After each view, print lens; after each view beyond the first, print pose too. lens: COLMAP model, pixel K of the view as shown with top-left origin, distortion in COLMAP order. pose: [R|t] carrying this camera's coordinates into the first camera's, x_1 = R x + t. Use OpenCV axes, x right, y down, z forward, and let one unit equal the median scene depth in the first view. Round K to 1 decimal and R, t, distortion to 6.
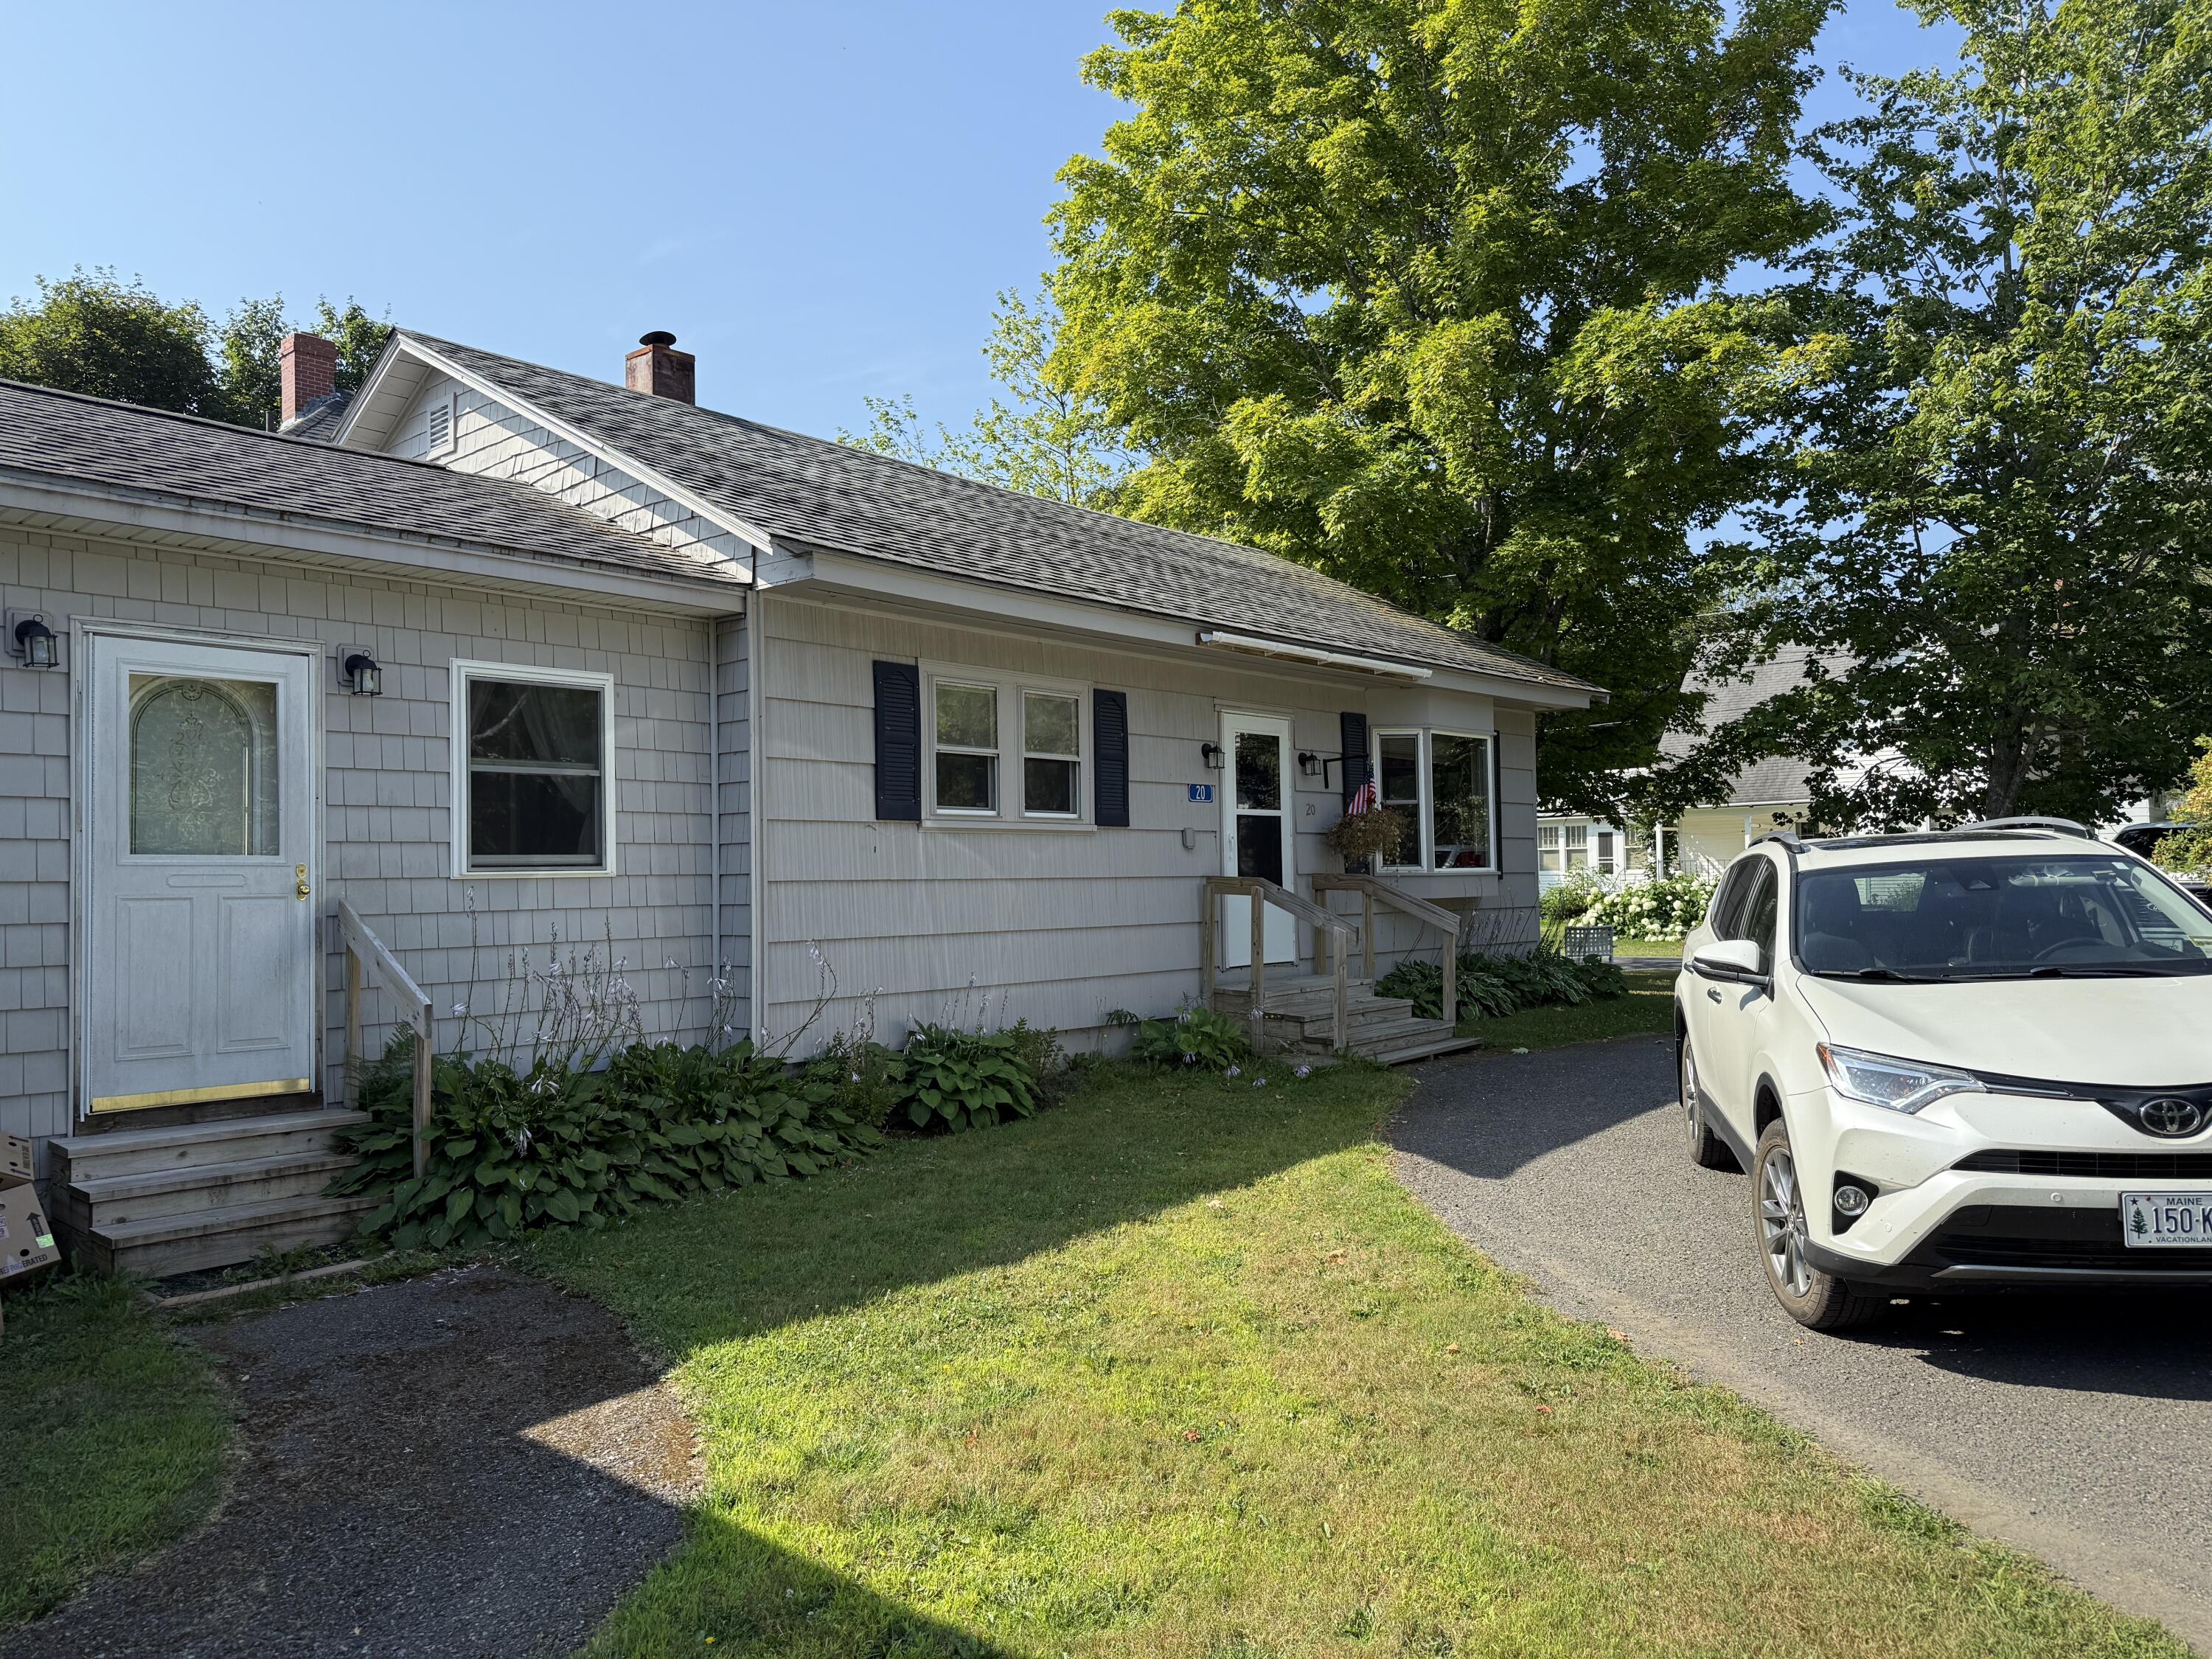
lens RADIAL K [[1544.0, 0, 1099.0], [0, 1544.0, 832.8], [0, 0, 1]] dist [0.066547, -0.078896]
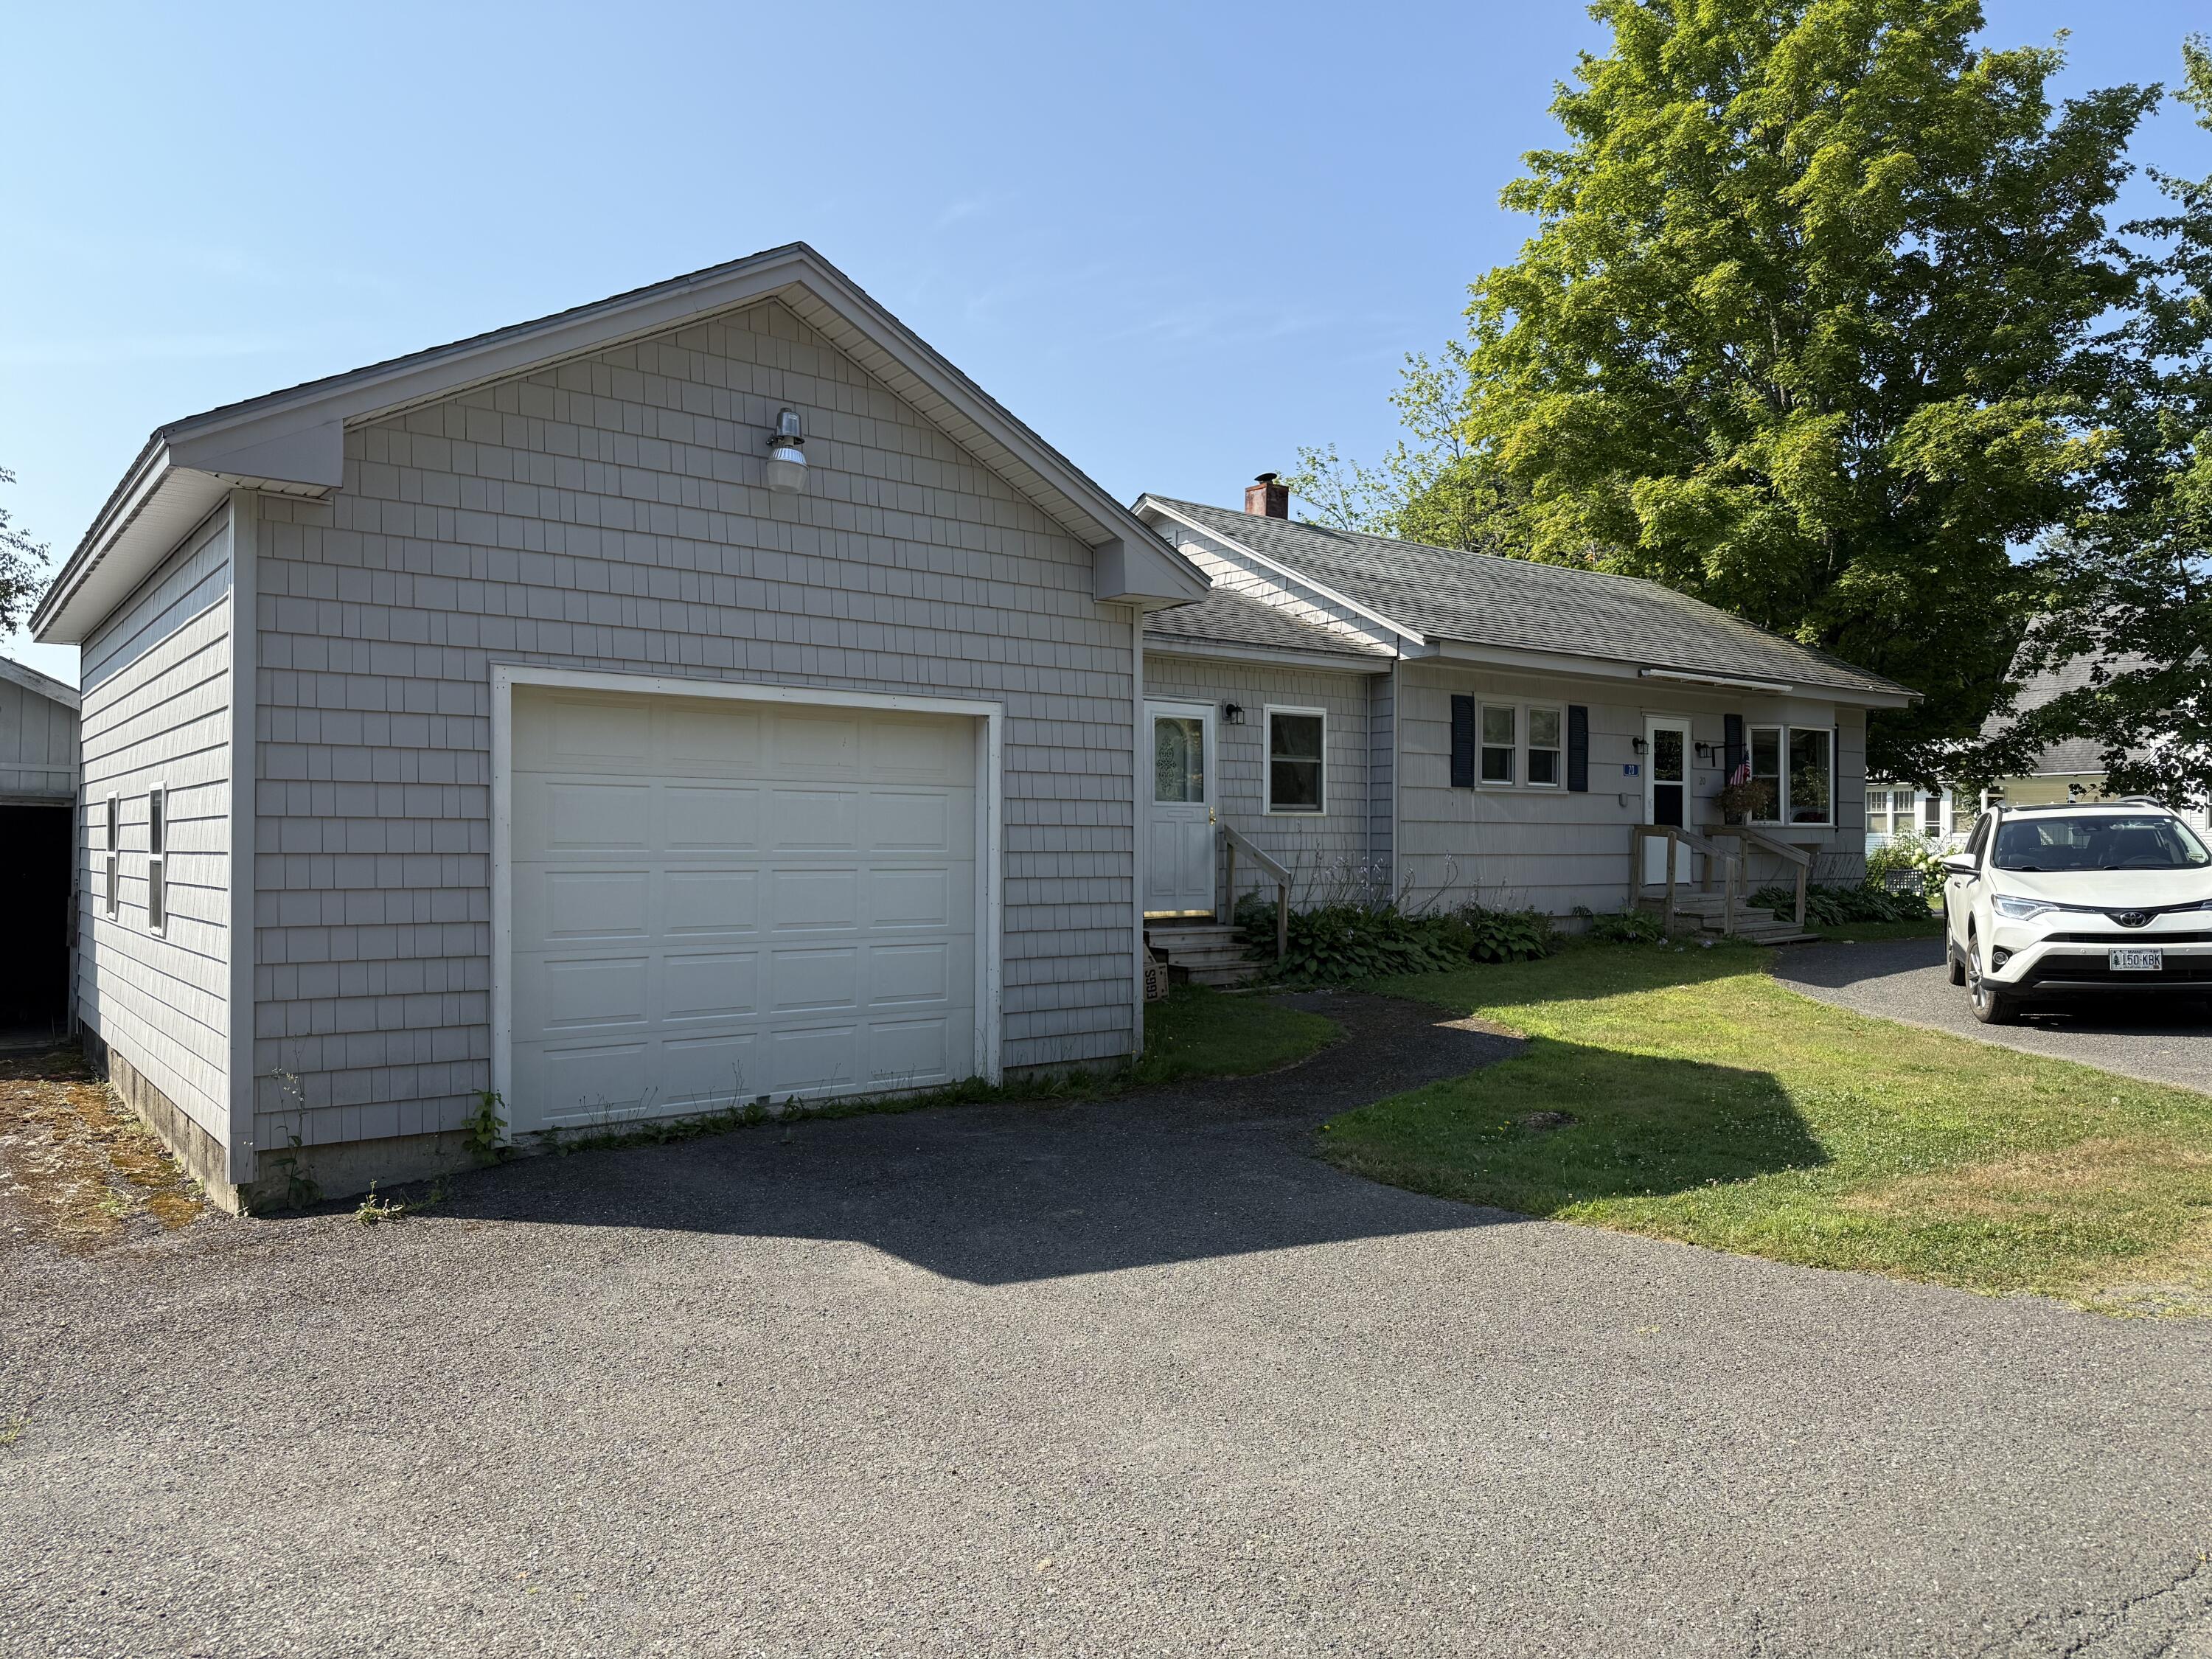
lens RADIAL K [[1544.0, 0, 1109.1], [0, 1544.0, 831.2], [0, 0, 1]] dist [0.066547, -0.078896]
pose [[0.984251, 0.017959, -0.175861, -0.186383], [-0.013105, 0.999501, 0.028724, -0.002848], [0.176289, -0.025967, 0.983996, -0.672382]]
